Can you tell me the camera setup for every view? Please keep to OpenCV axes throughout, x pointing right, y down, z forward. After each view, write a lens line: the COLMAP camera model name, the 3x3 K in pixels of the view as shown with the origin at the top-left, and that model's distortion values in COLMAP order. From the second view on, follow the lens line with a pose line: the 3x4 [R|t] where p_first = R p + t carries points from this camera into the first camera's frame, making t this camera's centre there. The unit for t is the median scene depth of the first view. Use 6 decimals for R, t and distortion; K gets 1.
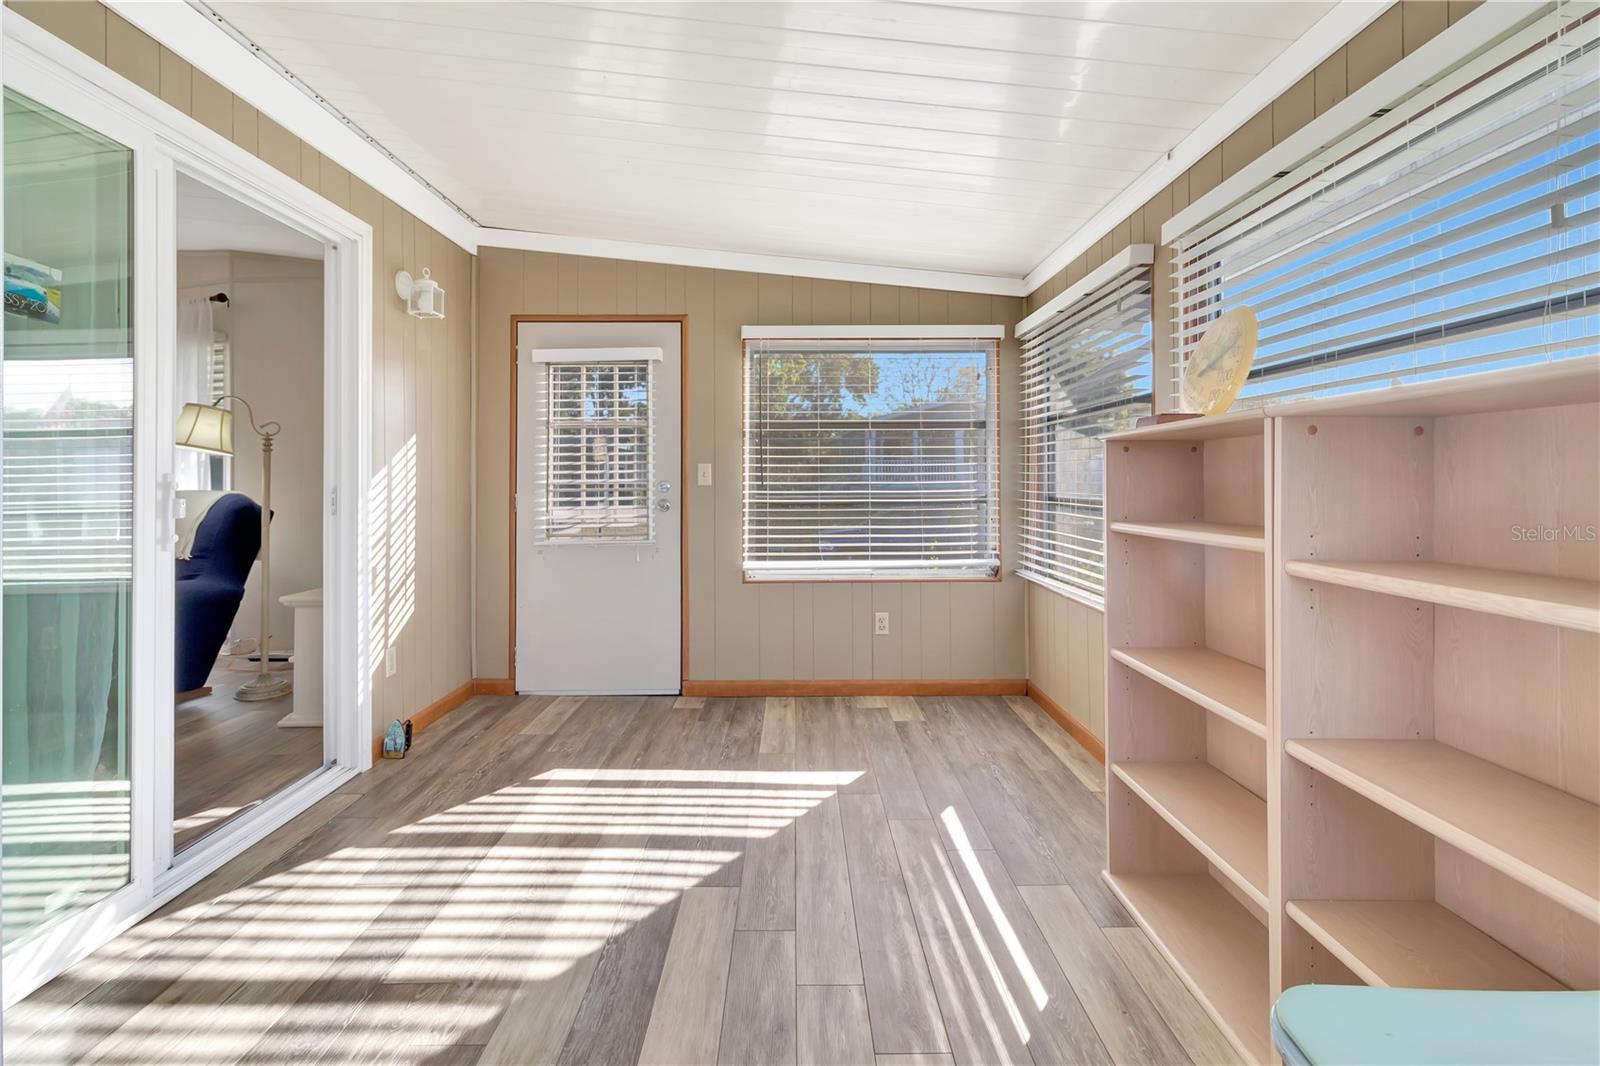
lens RADIAL K [[754.5, 0, 798.8], [0, 754.5, 471.9], [0, 0, 1]] dist [0.001074, -0.000101]
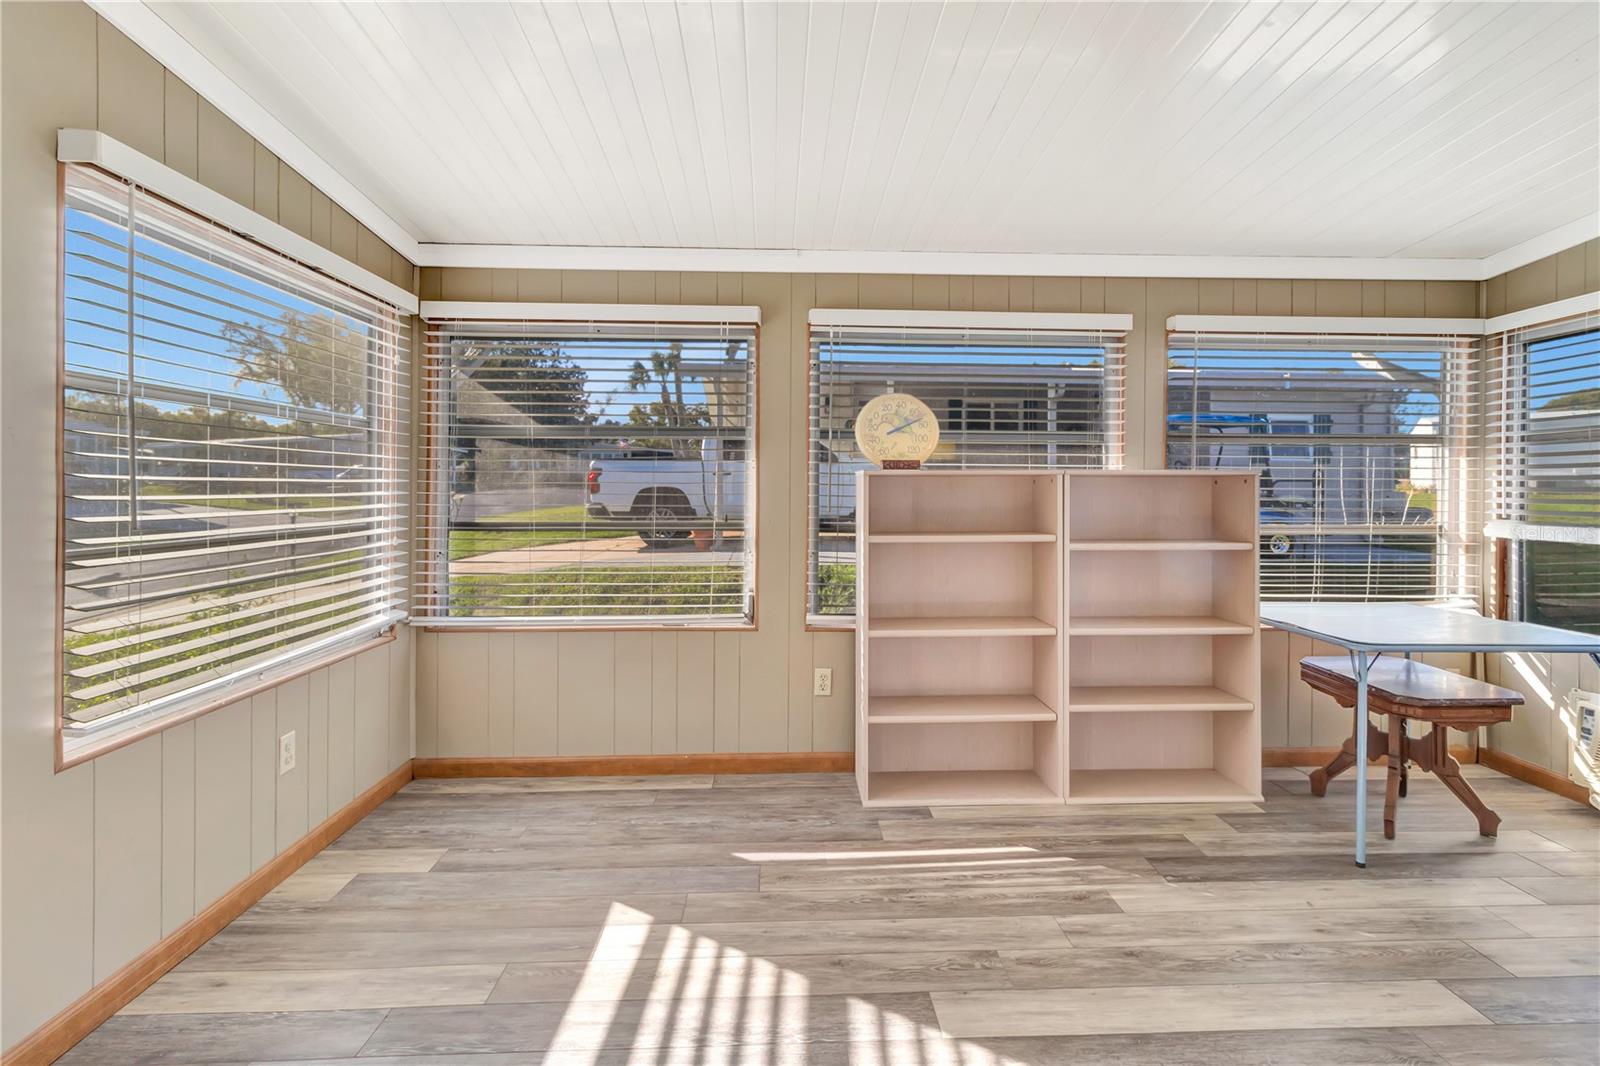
lens RADIAL K [[760.3, 0, 809.8], [0, 760.3, 493.9], [0, 0, 1]] dist [-0.004057, -0.000532]
pose [[-0.036963, -0.006807, 0.999293, -0.722229], [-0.010524, 0.999924, 0.006422, -0.009065], [-0.999261, -0.010279, -0.037032, 0.922197]]
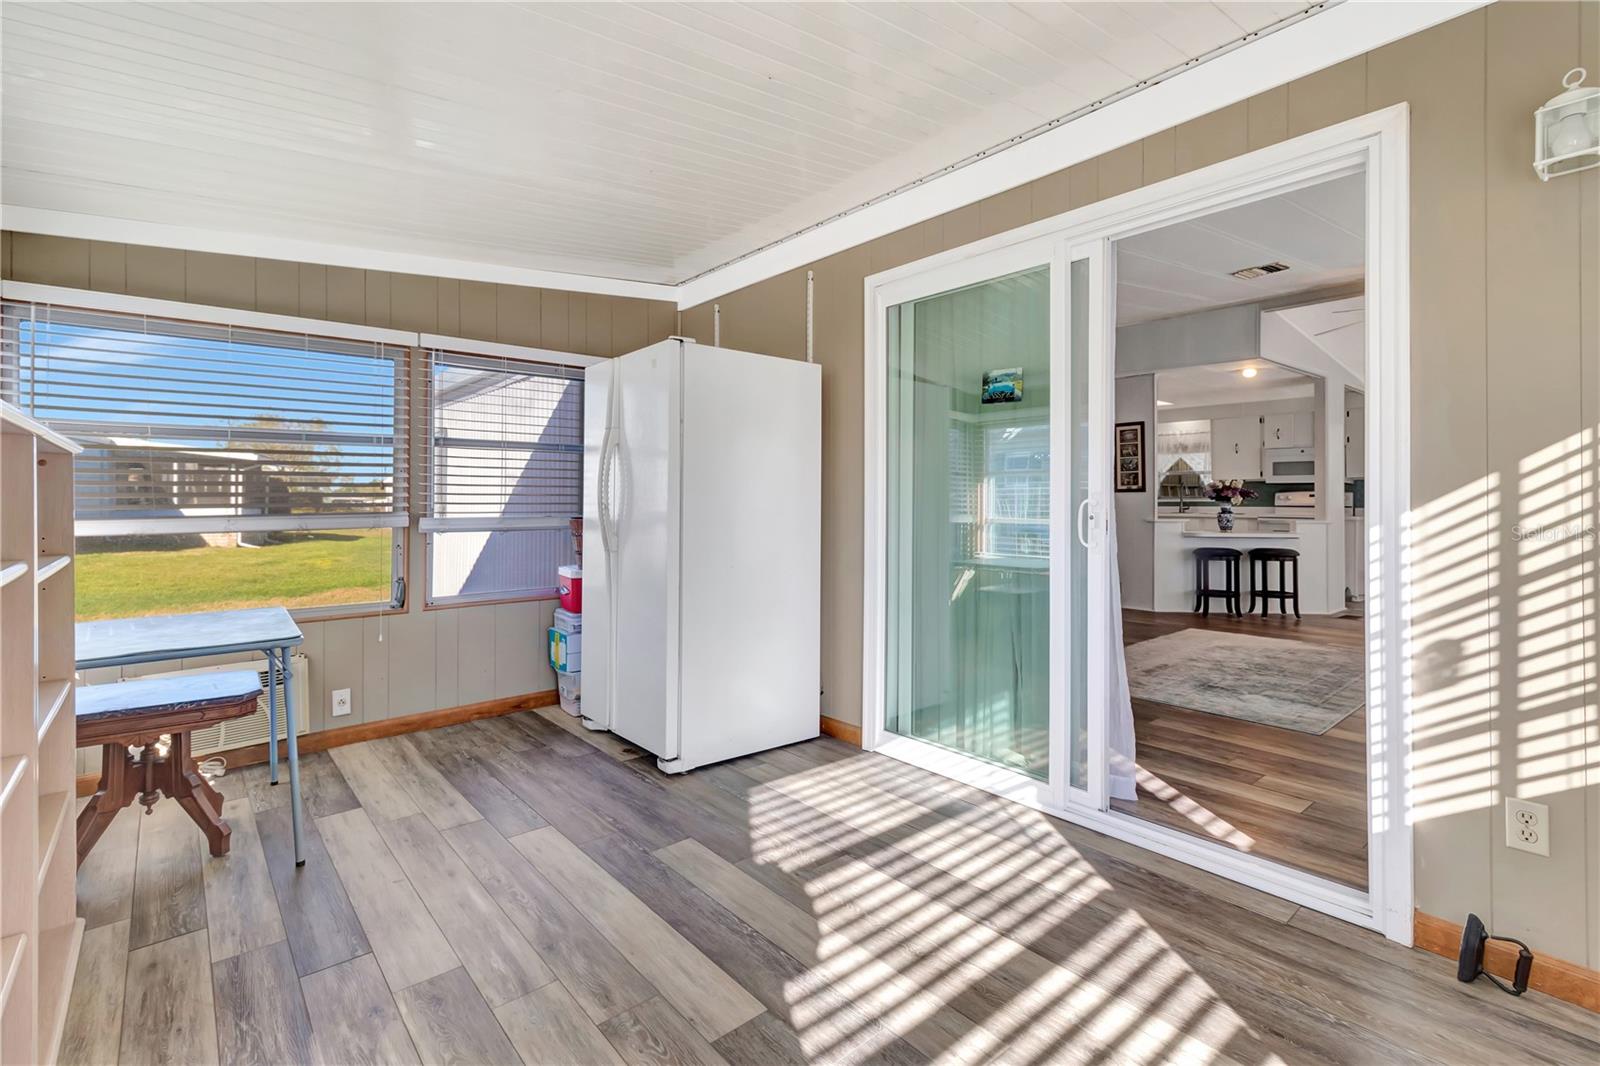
lens RADIAL K [[739.2, 0, 813.0], [0, 739.2, 498.0], [0, 0, 1]] dist [0.003590, 0.000005]
pose [[-0.756127, 0.000983, -0.654425, 0.256889], [0.008422, 0.999931, -0.008229, 0.012710], [0.654371, -0.011734, -0.756082, 1.284061]]
